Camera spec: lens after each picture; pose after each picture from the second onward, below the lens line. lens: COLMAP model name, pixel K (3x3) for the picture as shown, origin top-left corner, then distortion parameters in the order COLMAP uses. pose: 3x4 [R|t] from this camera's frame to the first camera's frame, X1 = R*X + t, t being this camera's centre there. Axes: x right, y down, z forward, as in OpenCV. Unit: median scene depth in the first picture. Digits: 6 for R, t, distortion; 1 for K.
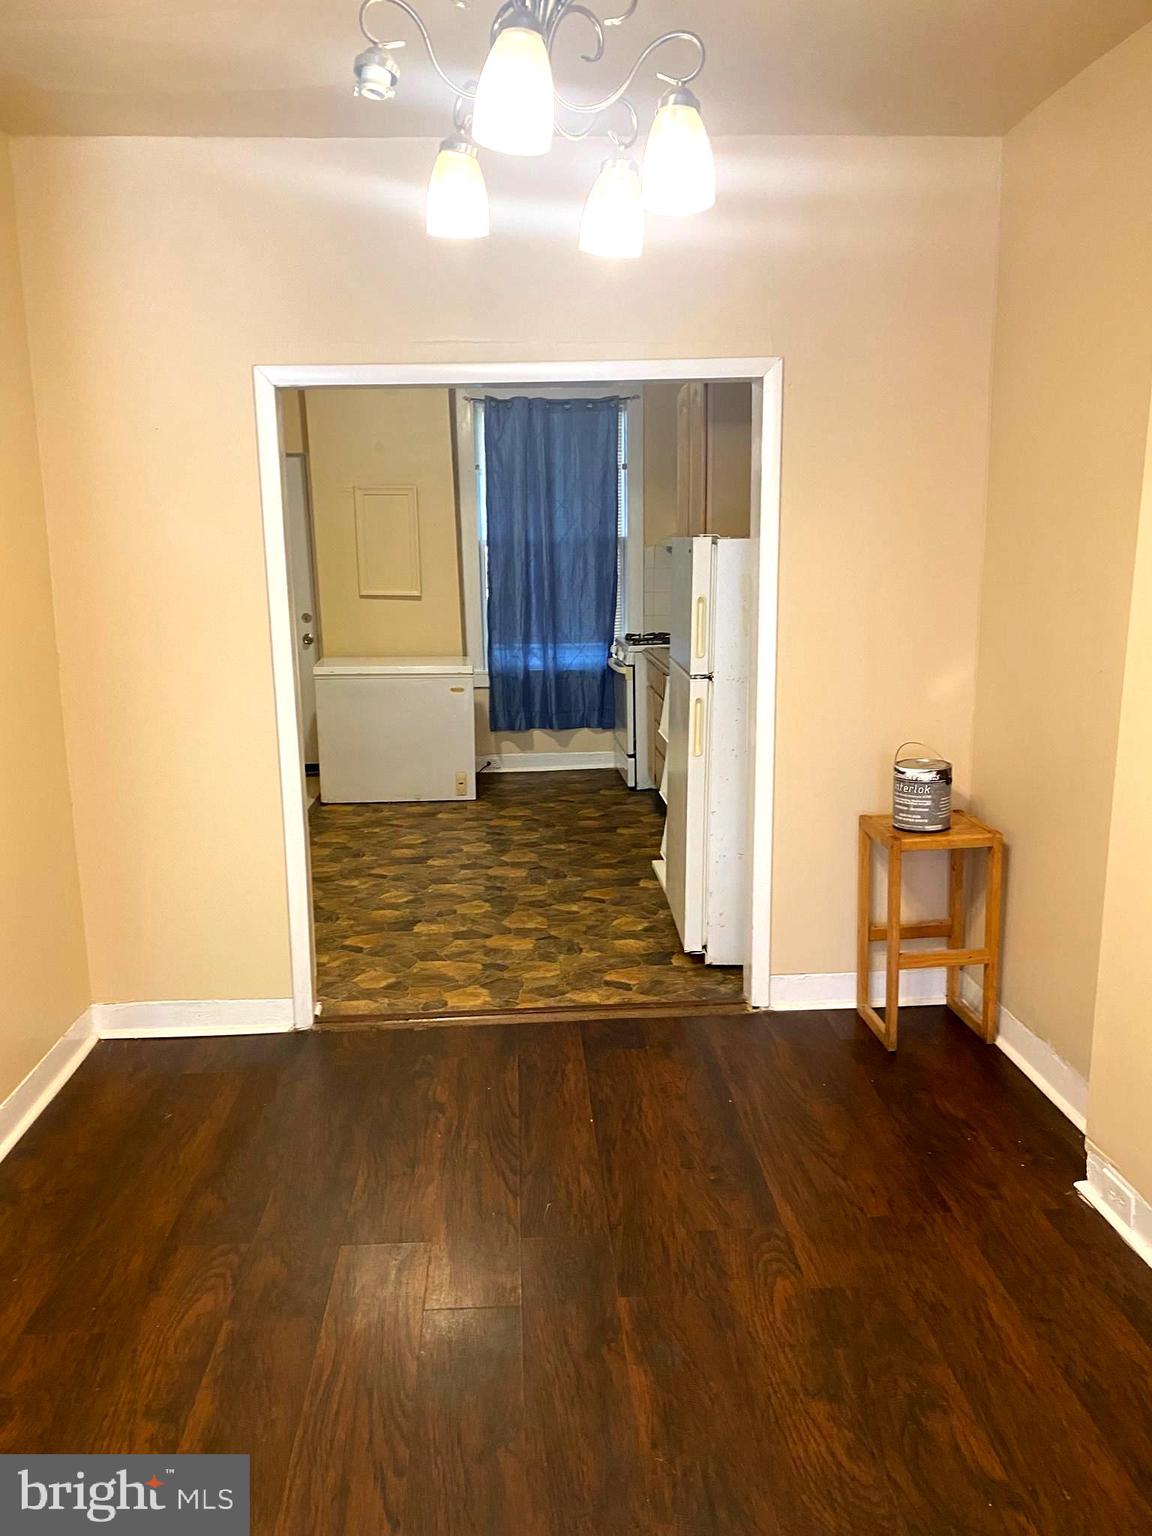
lens RADIAL K [[1170.7, 0, 571.2], [0, 1170.7, 776.0], [0, 0, 1]] dist [0.111969, -0.004425]
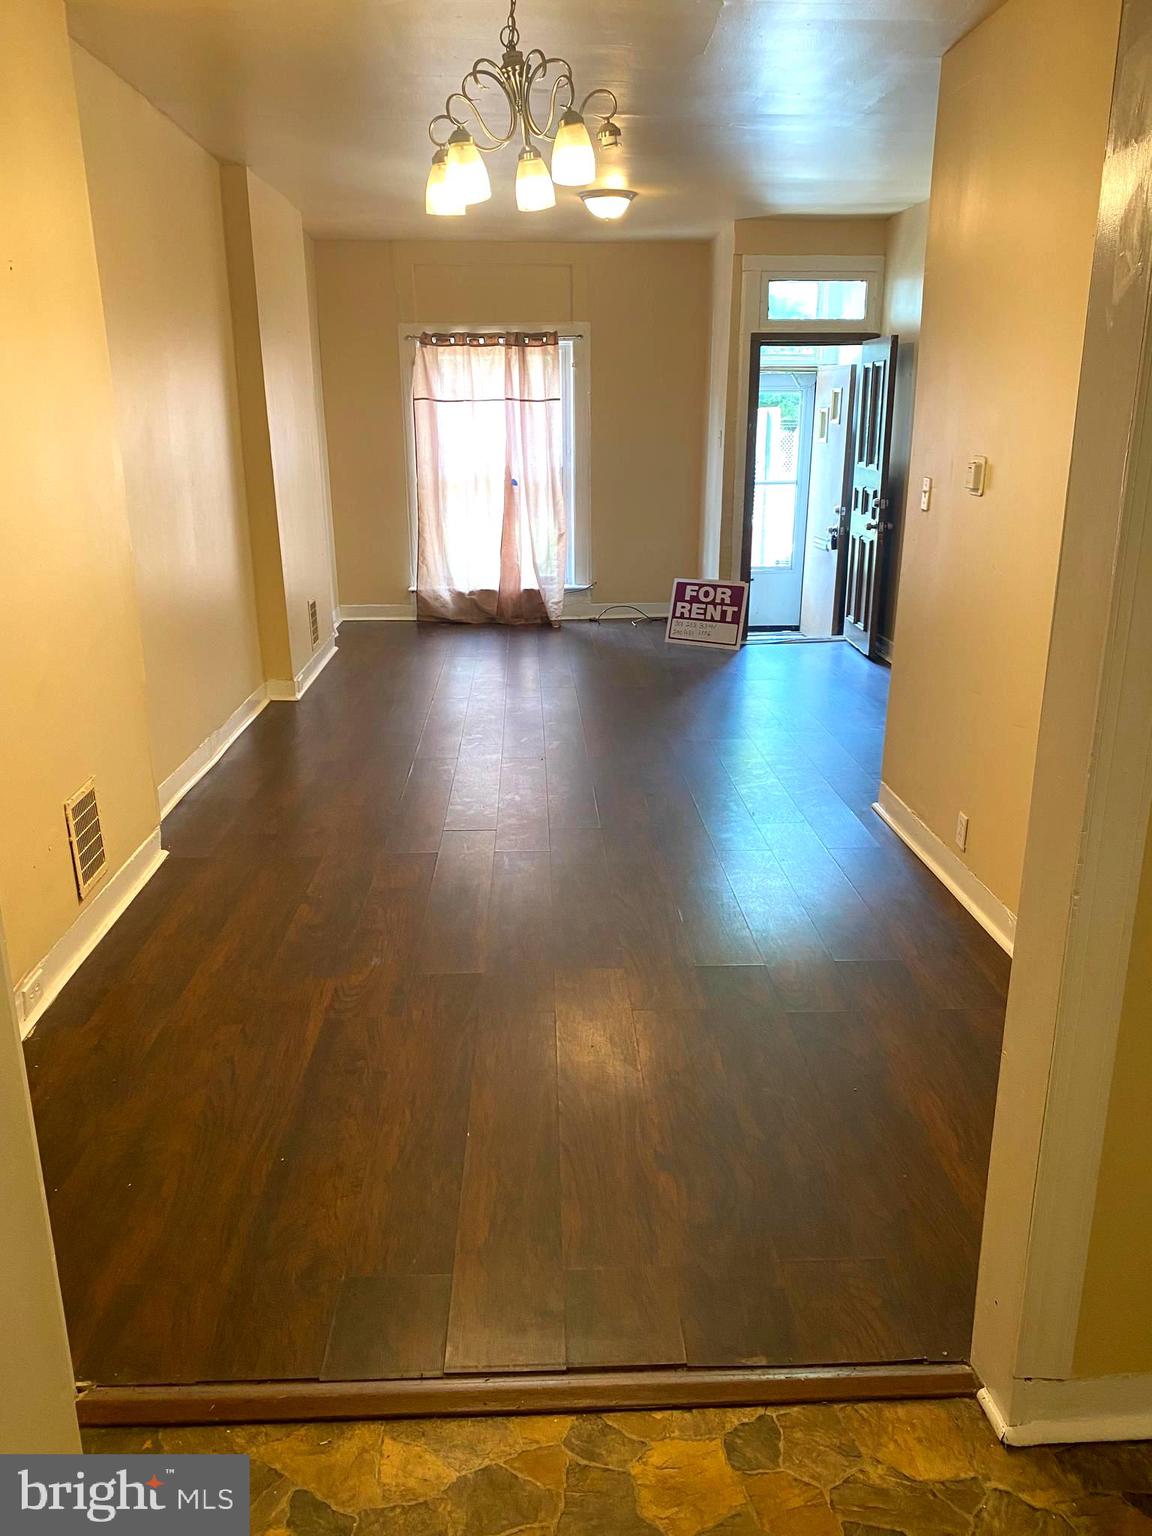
lens RADIAL K [[1168.0, 0, 580.7], [0, 1168.0, 775.8], [0, 0, 1]] dist [0.008165, -0.006534]
pose [[-0.999614, 0.013961, 0.024011, -0.050779], [0.023848, 0.874548, 0.484353, -0.189123], [-0.014237, 0.484739, -0.874543, 0.982824]]
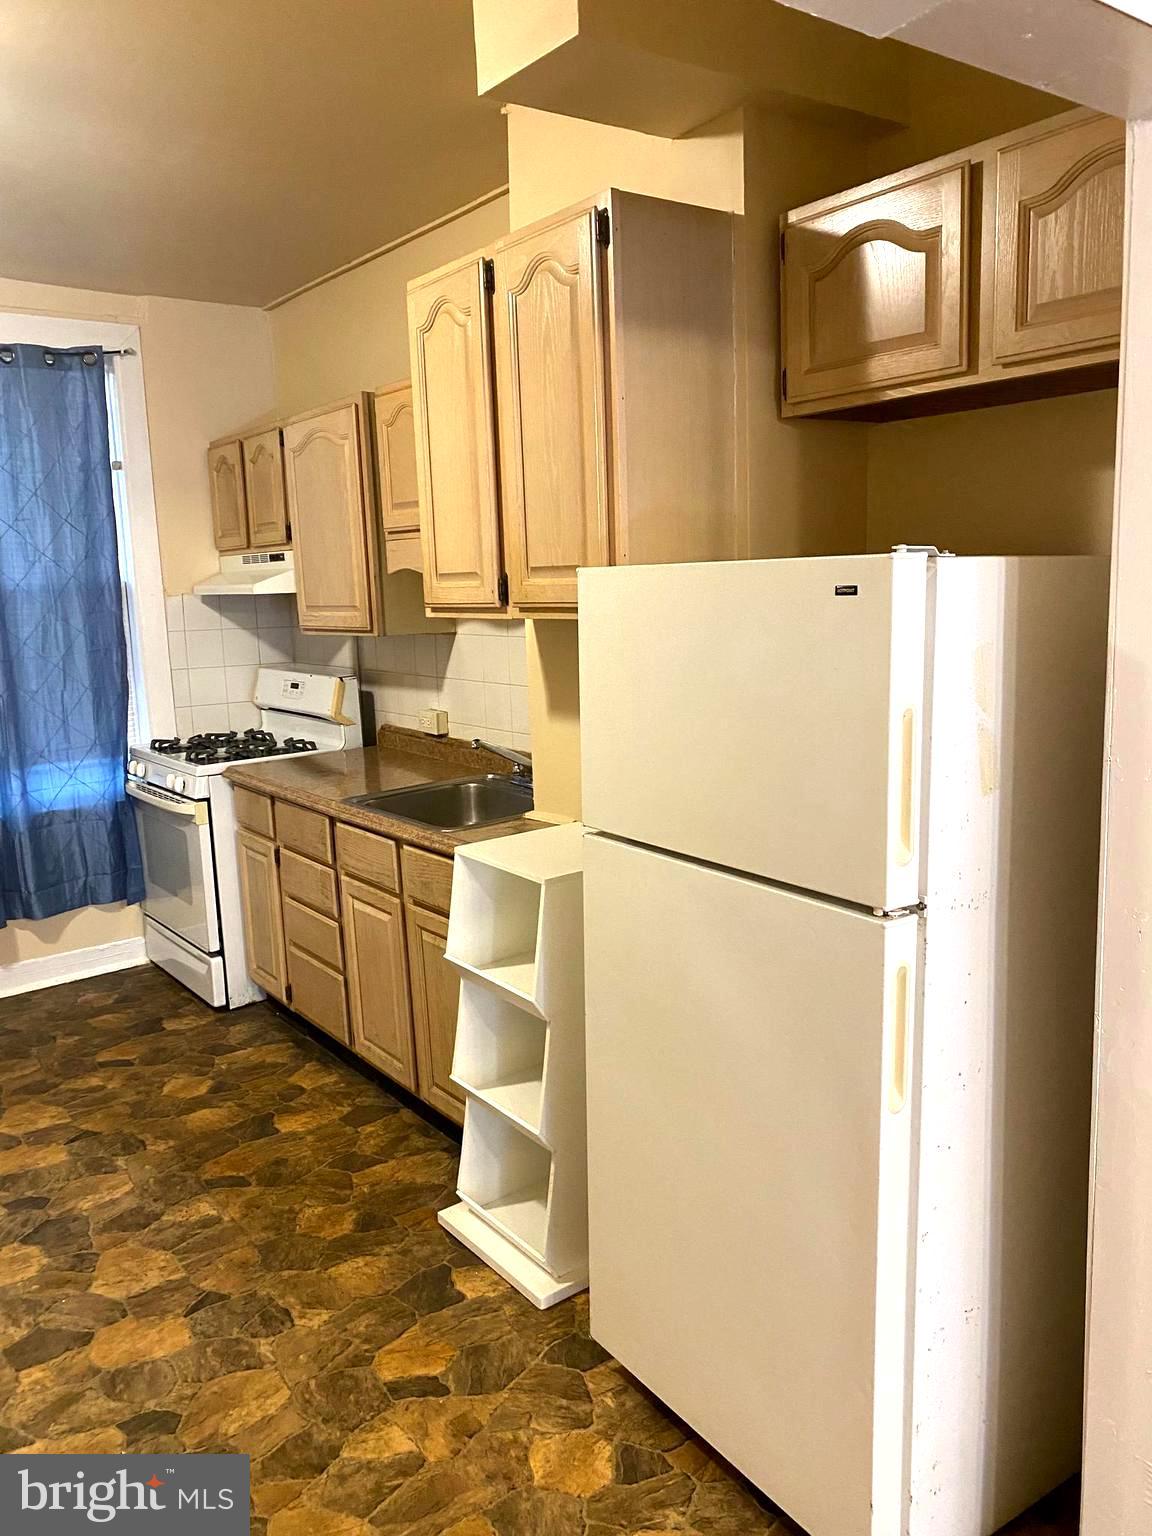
lens RADIAL K [[1175.1, 0, 563.8], [0, 1175.1, 756.8], [0, 0, 1]] dist [0.010585, -0.000612]
pose [[0.839948, -0.097020, 0.533924, -0.144292], [0.126819, 0.991738, -0.019297, -0.110882], [-0.527641, 0.083921, 0.845312, 0.571786]]
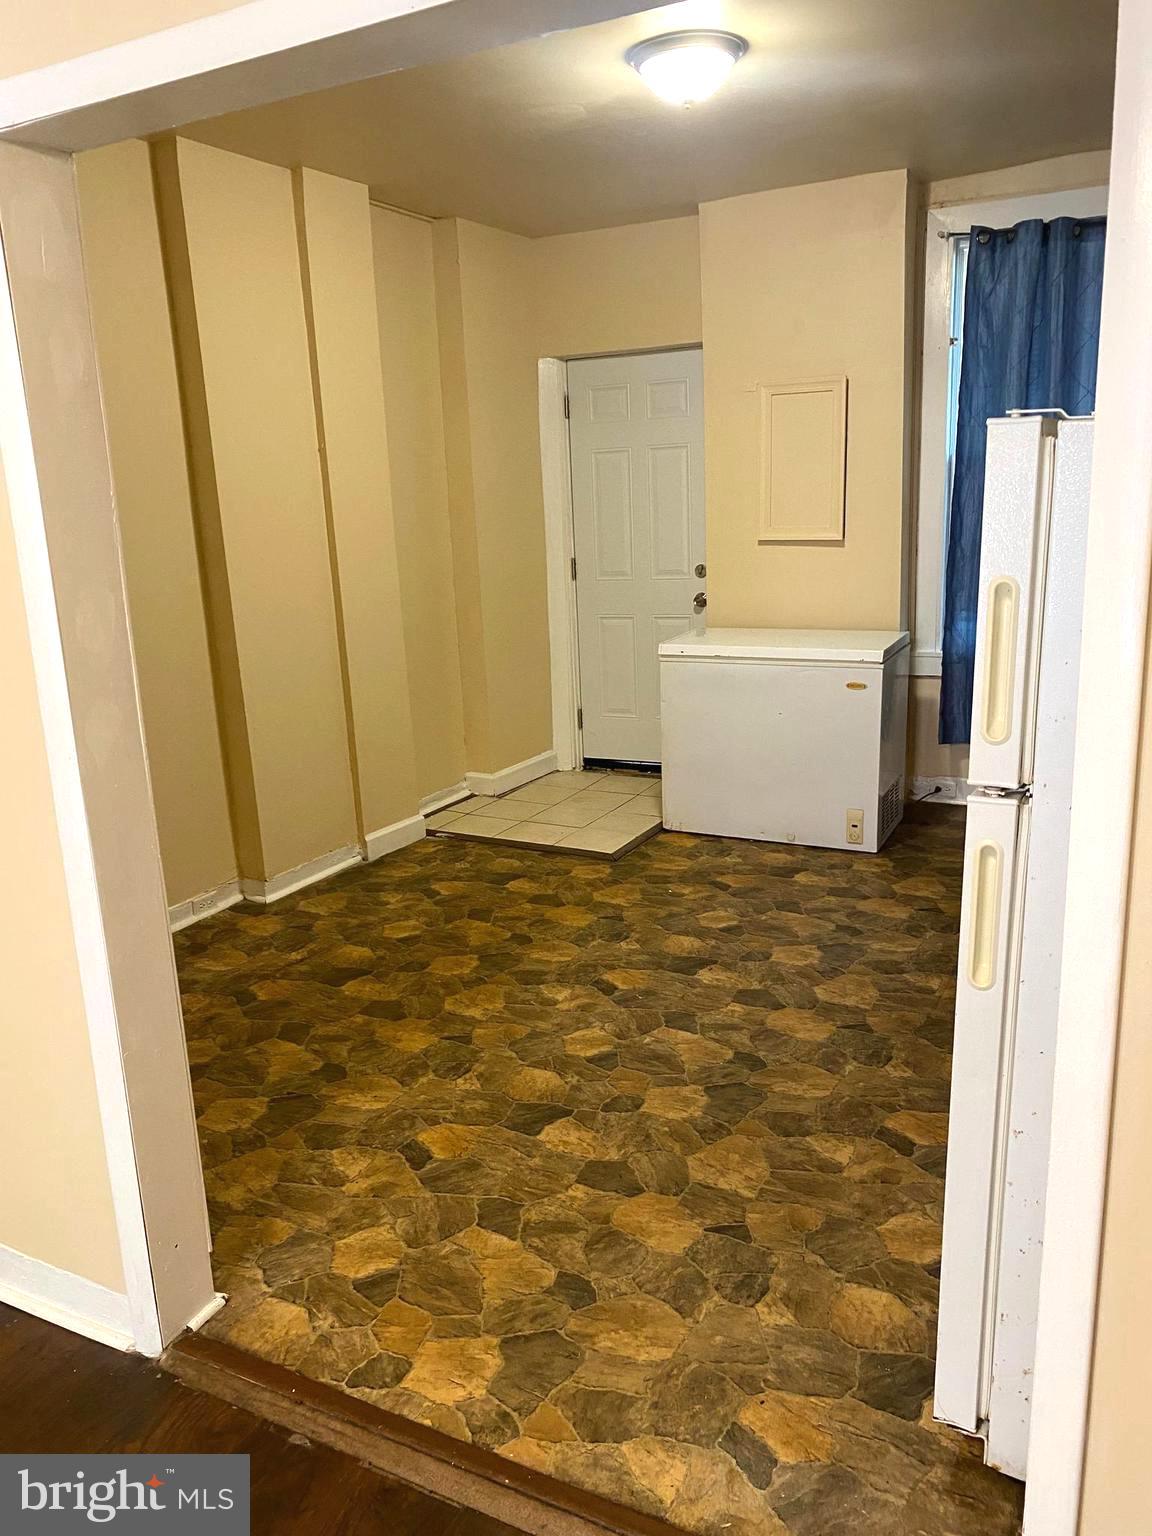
lens RADIAL K [[1181.1, 0, 576.0], [0, 1181.1, 768.0], [0, 0, 1]] dist [0.036914, -0.062612]
pose [[0.853380, 0.104846, -0.510637, 0.148427], [-0.077978, 0.994218, 0.073820, -0.085948], [0.515424, -0.023178, 0.856622, 0.472193]]
